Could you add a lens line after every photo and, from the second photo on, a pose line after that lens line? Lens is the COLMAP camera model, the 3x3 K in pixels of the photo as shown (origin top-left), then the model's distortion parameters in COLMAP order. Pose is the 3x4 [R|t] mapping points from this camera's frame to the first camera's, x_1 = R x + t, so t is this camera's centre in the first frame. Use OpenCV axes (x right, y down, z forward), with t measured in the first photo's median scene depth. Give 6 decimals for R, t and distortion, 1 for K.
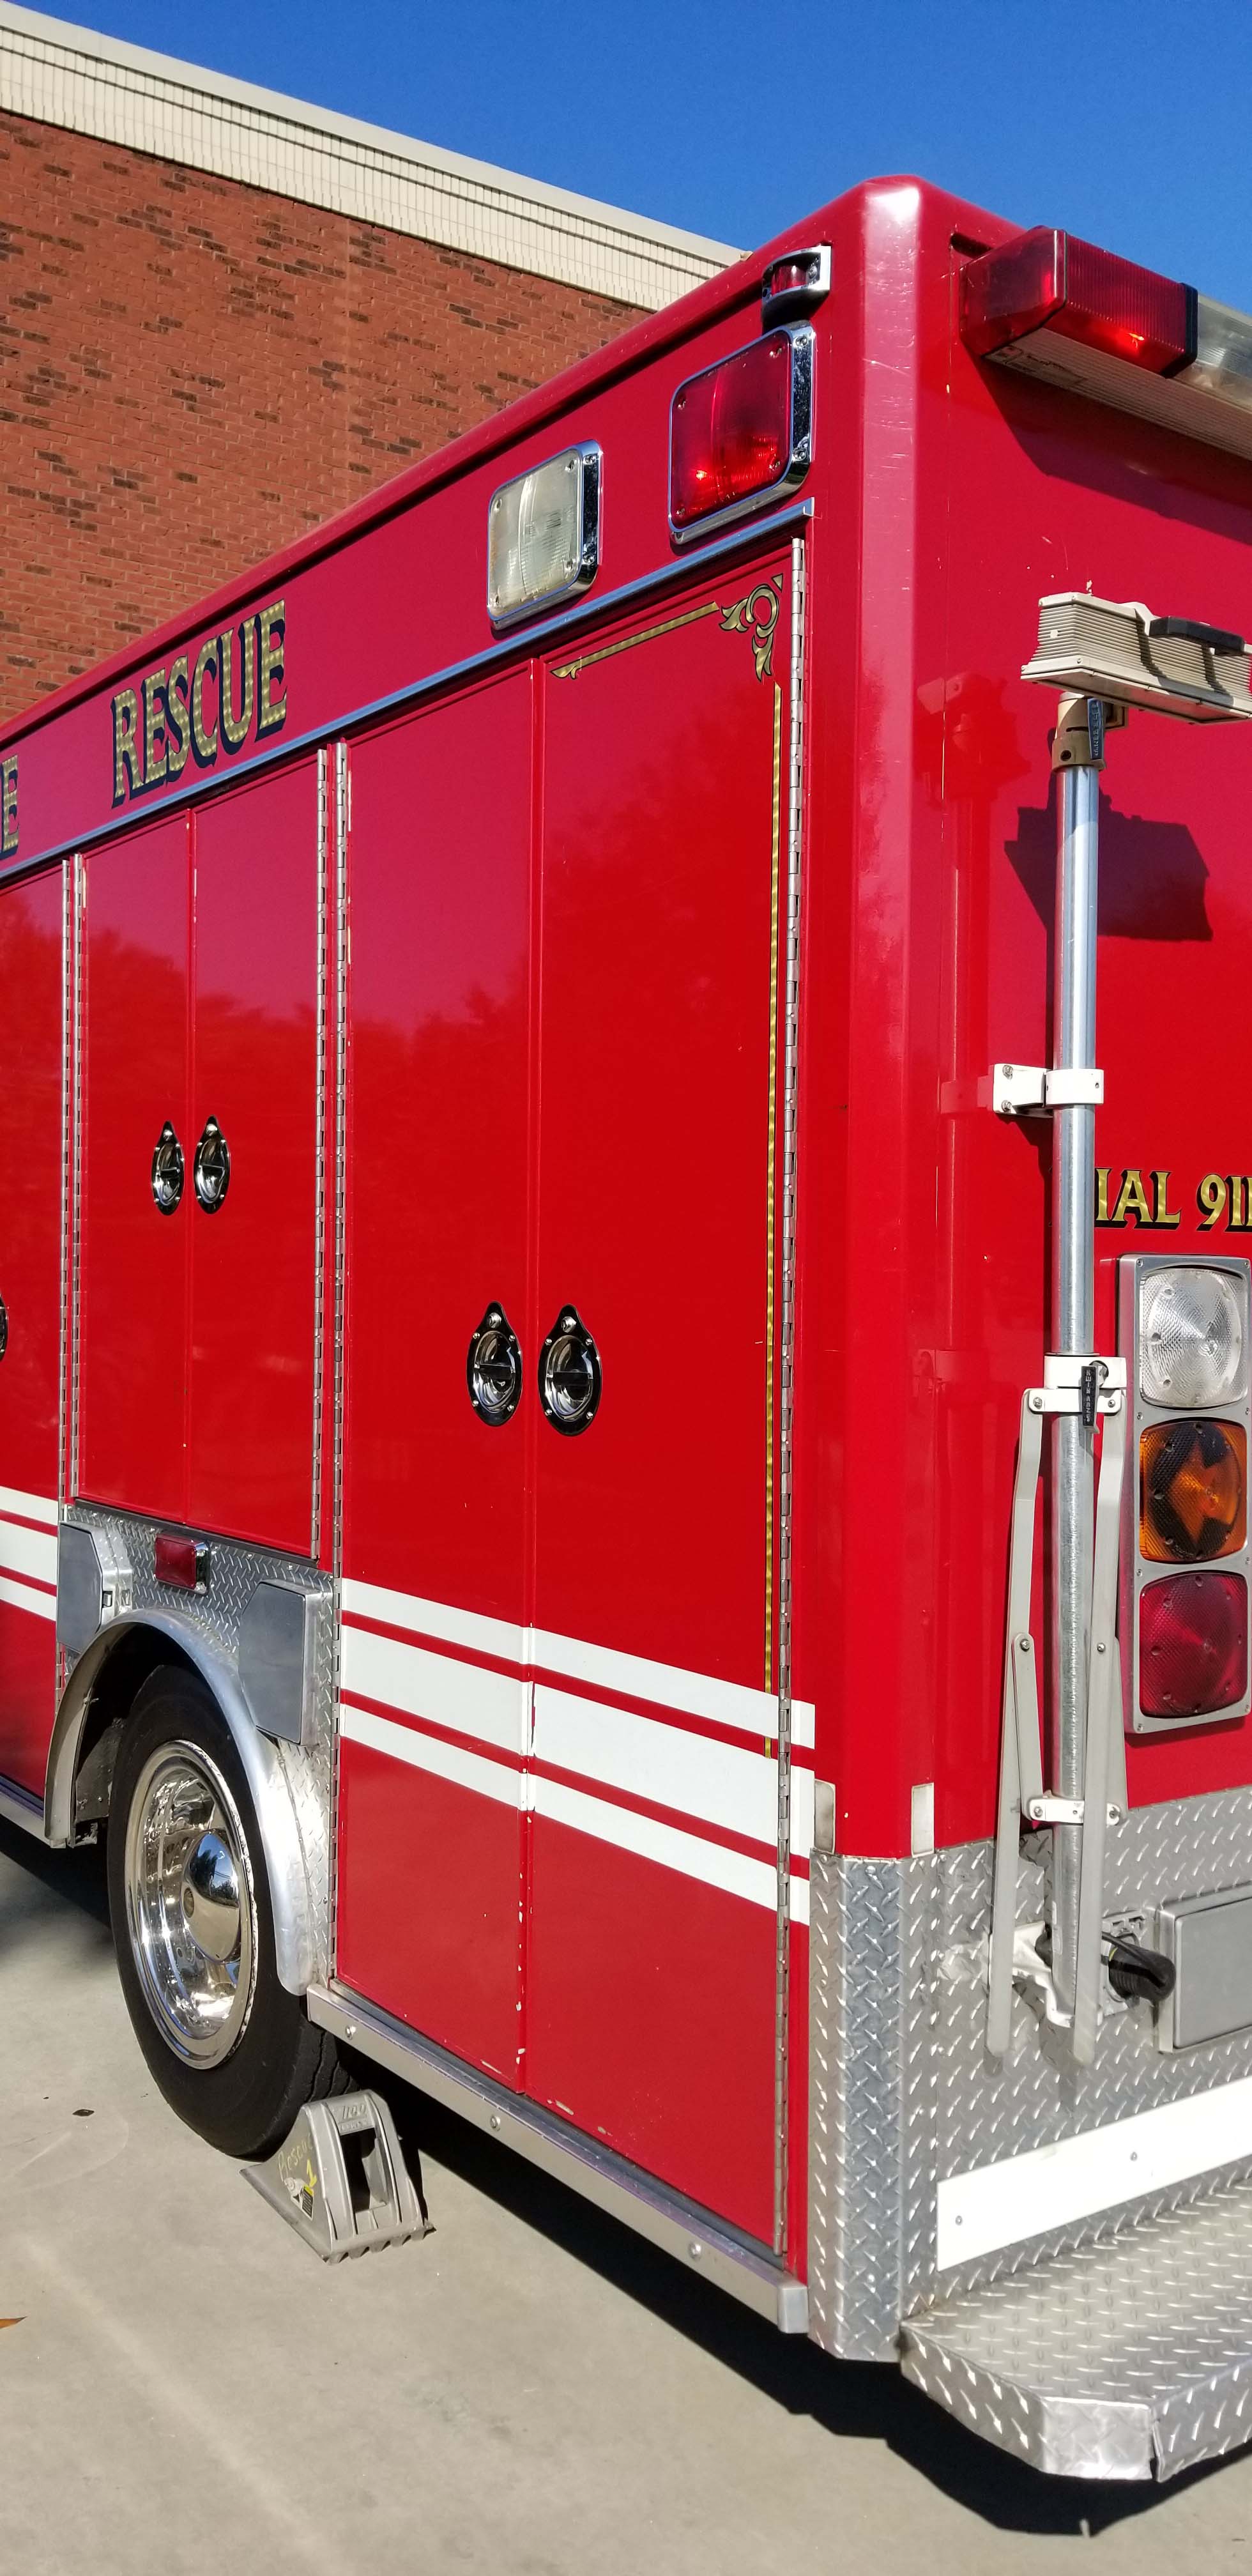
lens RADIAL K [[2017.9, 0, 628.0], [0, 2017.9, 1270.9], [0, 0, 1]] dist [0.059773, -0.122666]
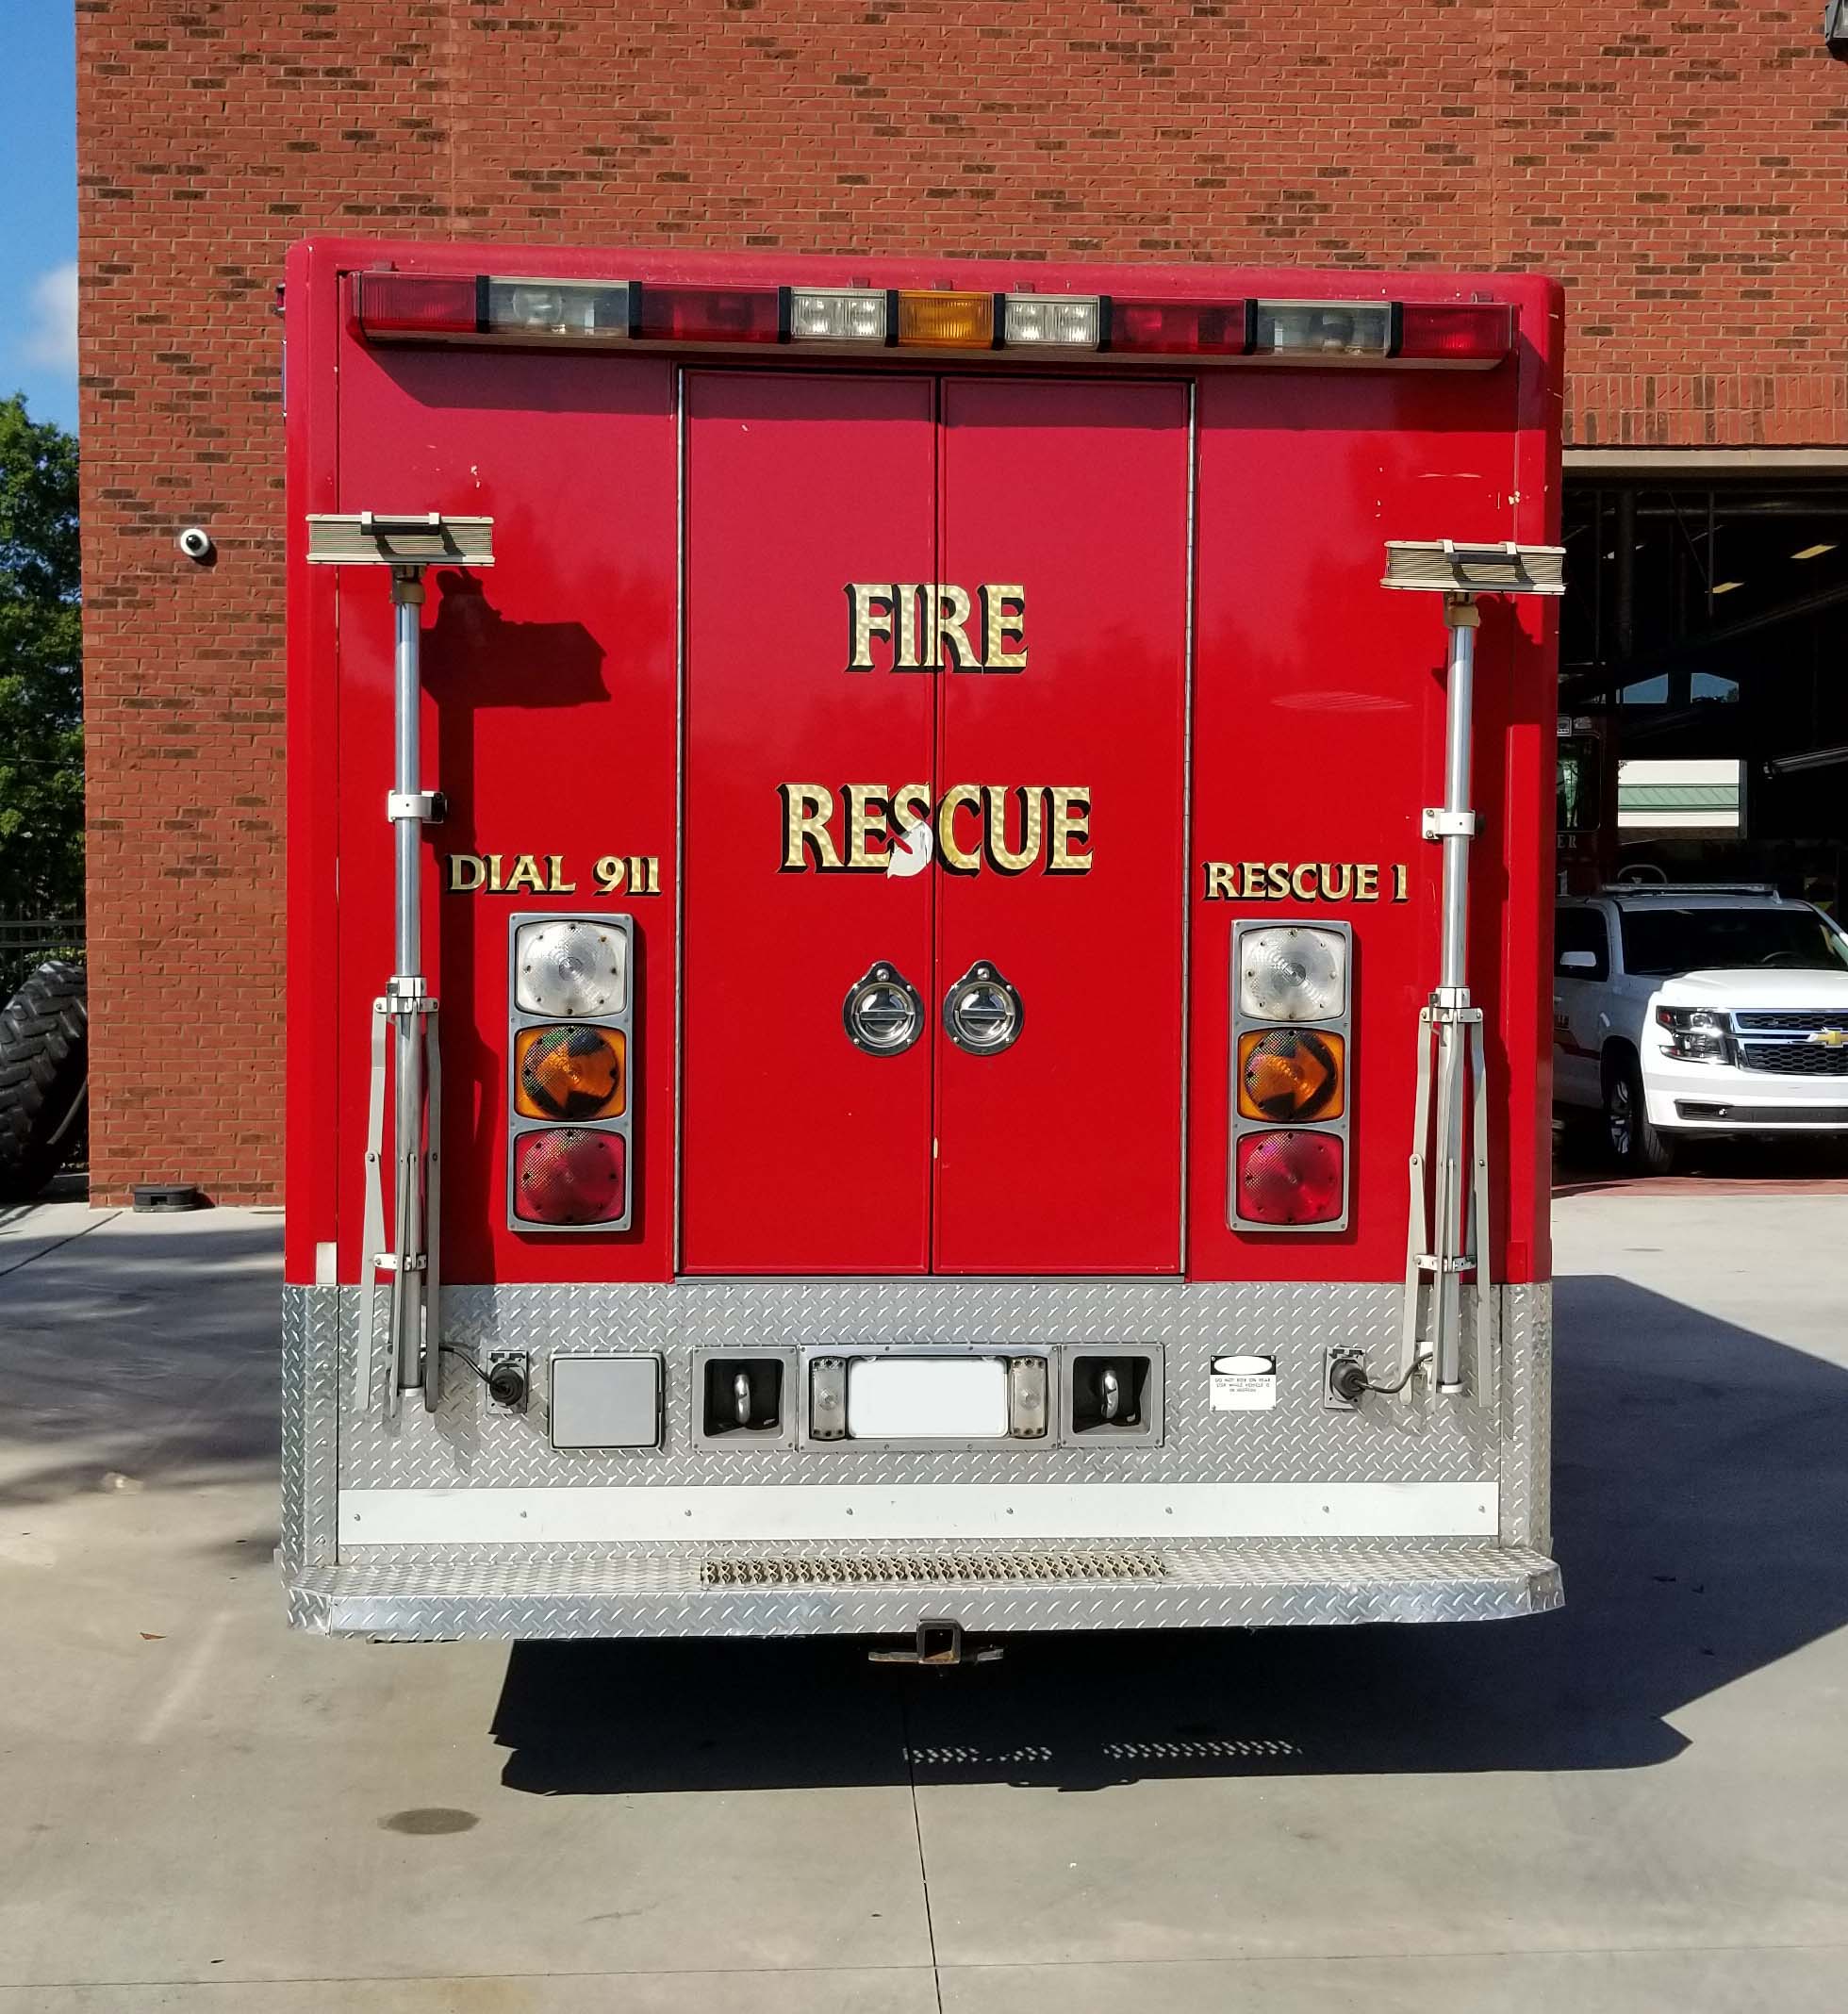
lens RADIAL K [[2960.9, 0, 988.4], [0, 2960.9, 1008.2], [0, 0, 1]] dist [0.138880, -0.326223]
pose [[0.863436, 0.008380, -0.504390, 1.262912], [0.001951, 0.999799, 0.019950, 0.014865], [0.504455, -0.018209, 0.863246, -0.548008]]
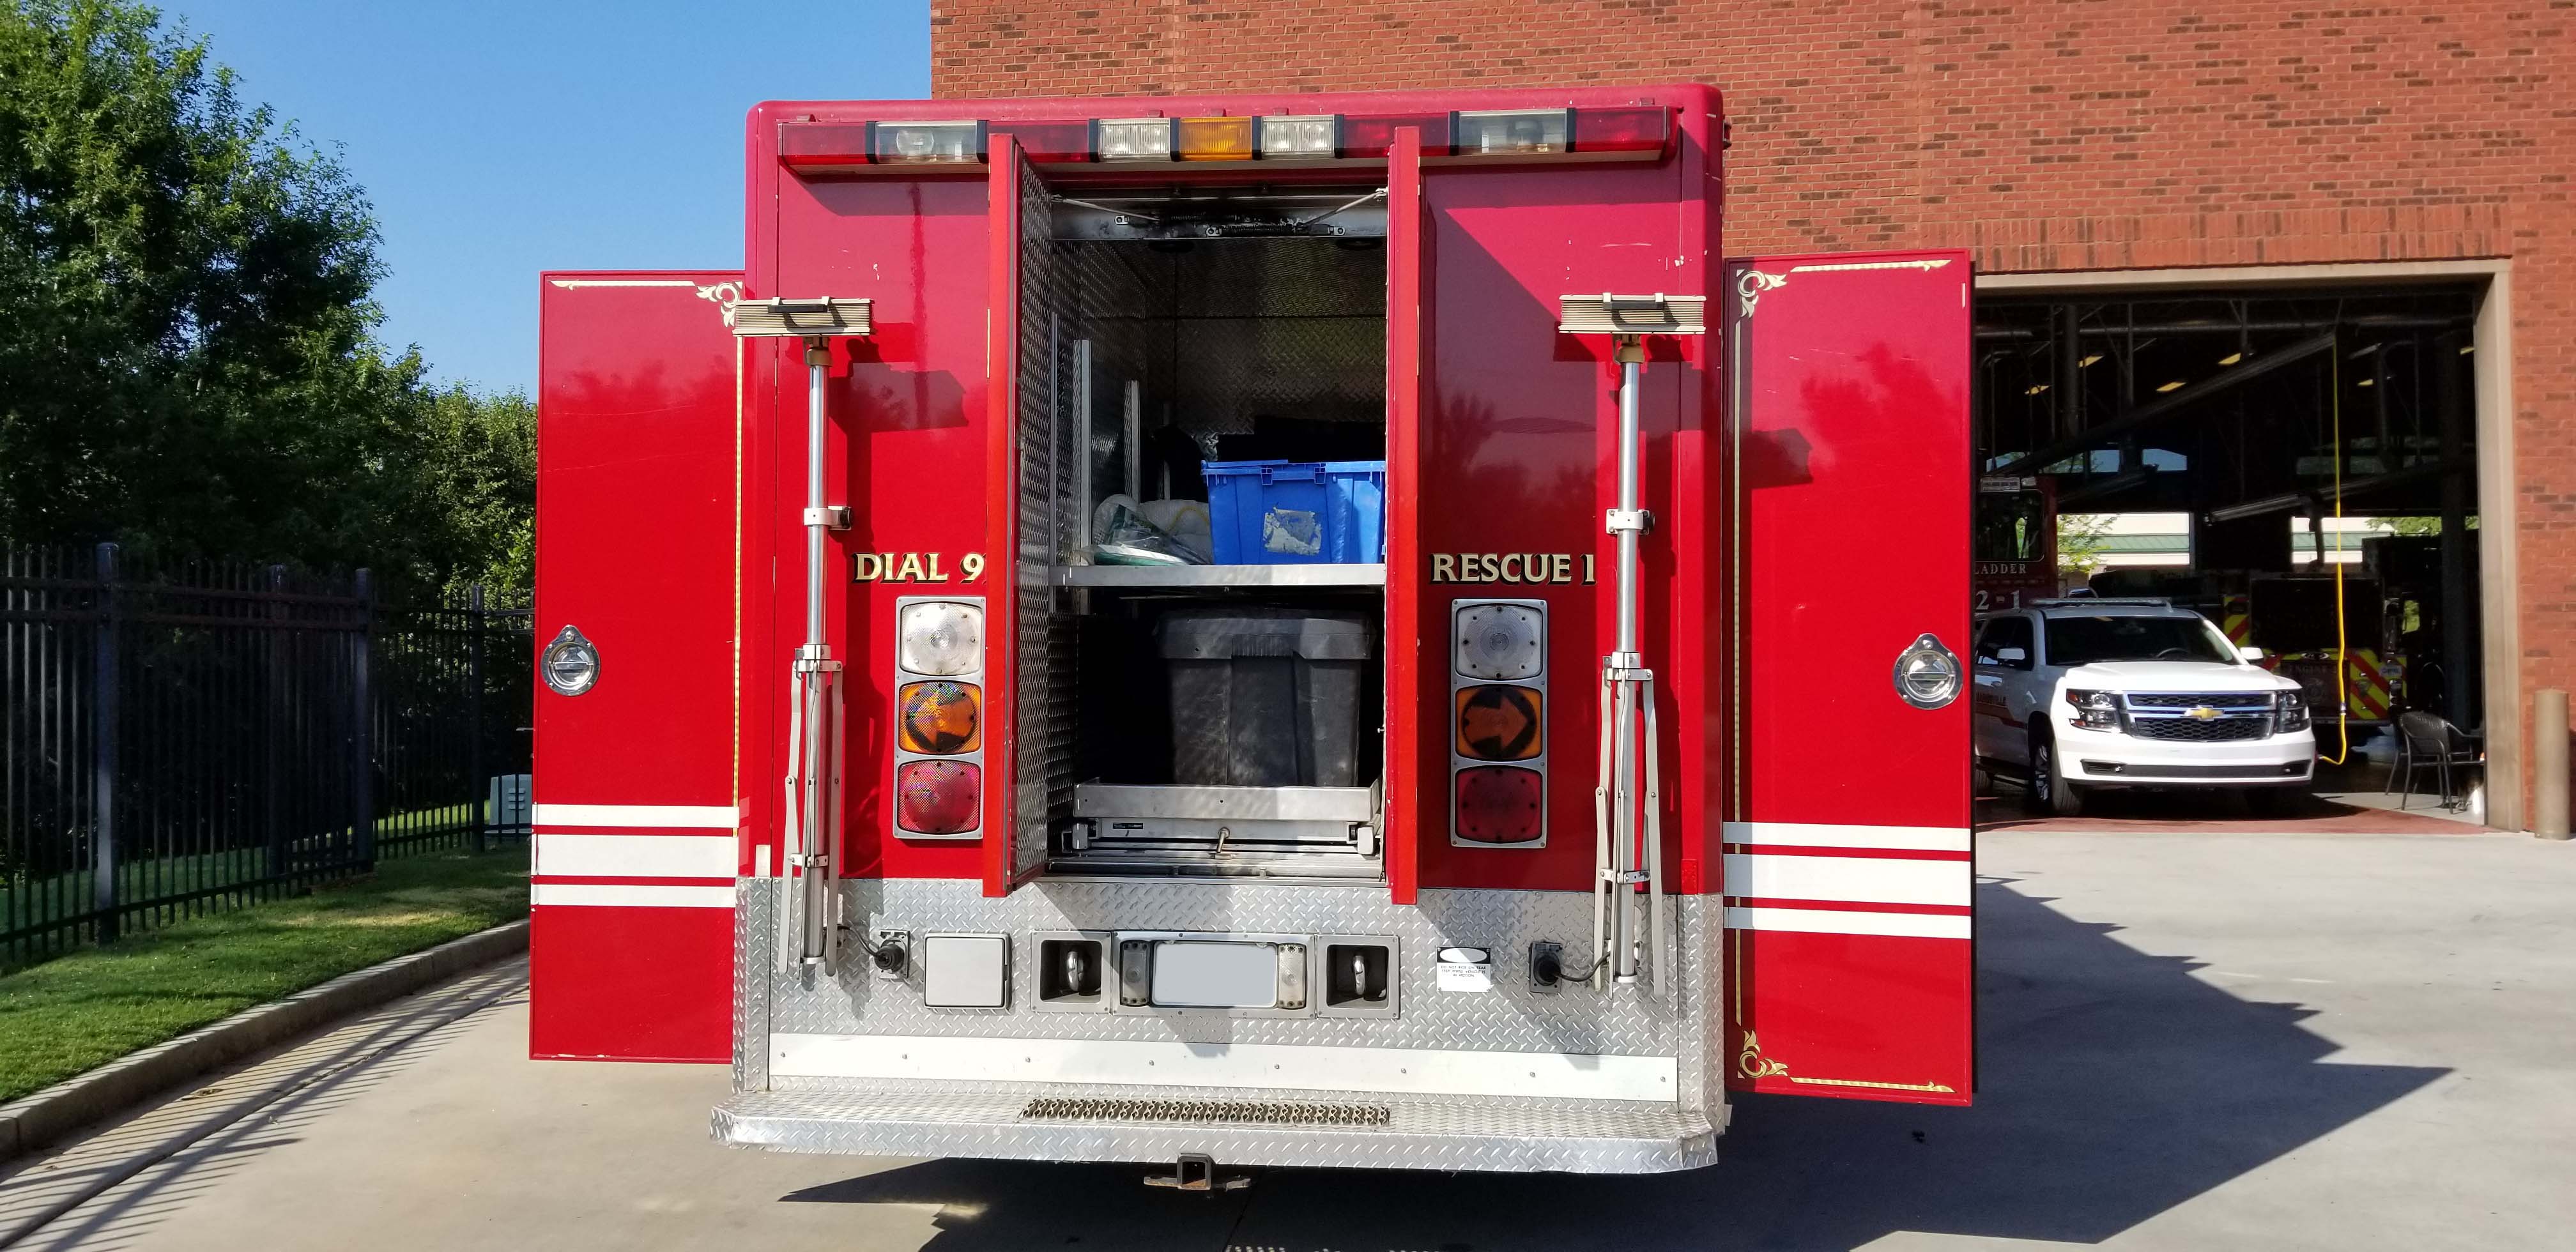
lens RADIAL K [[2001.0, 0, 1289.7], [0, 2001.0, 600.0], [0, 0, 1]] dist [0.144677, -0.351557]
pose [[0.754617, -0.021143, -0.655825, 1.389874], [0.003537, 0.999597, -0.028155, 0.039691], [0.656156, 0.018927, 0.754388, -0.178829]]
